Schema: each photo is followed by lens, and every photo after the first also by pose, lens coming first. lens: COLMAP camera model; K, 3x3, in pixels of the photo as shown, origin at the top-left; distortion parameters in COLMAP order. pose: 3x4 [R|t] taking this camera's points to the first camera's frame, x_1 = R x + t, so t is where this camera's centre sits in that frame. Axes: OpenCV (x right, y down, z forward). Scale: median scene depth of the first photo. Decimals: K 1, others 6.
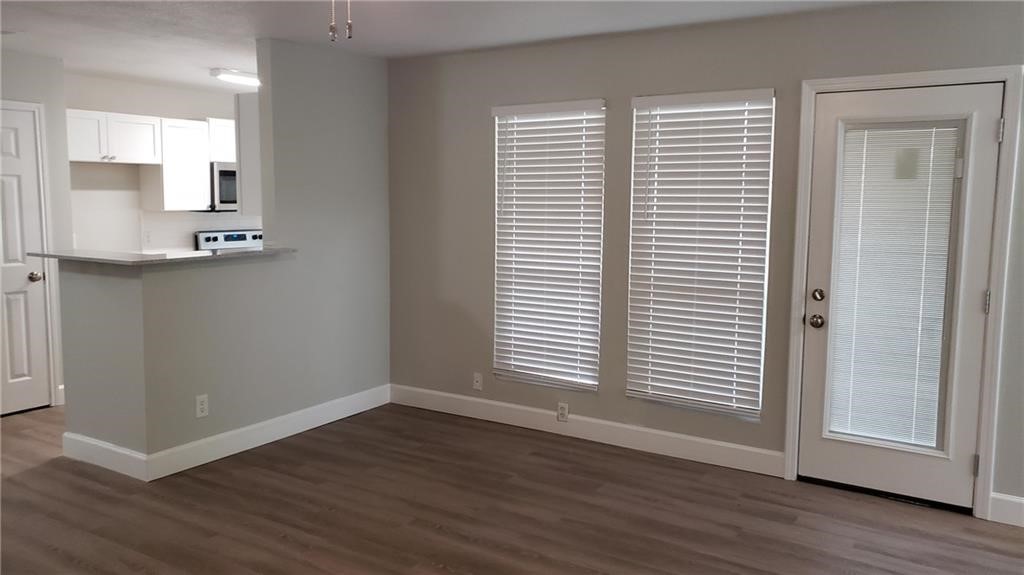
lens RADIAL K [[789.9, 0, 502.8], [0, 789.9, 276.5], [0, 0, 1]] dist [0.040007, -0.024033]
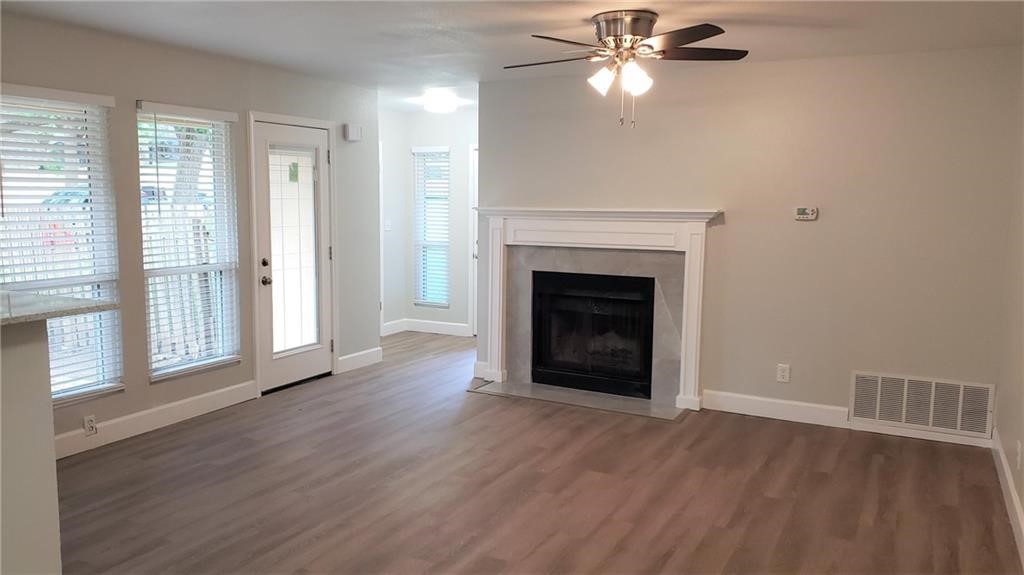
lens RADIAL K [[789.9, 0, 501.8], [0, 789.9, 289.8], [0, 0, 1]] dist [0.040007, -0.024033]
pose [[-0.092343, -0.128344, 0.987421, -1.077325], [0.096438, 0.985844, 0.137158, -0.084099], [-0.991046, 0.107890, -0.078659, 0.700822]]
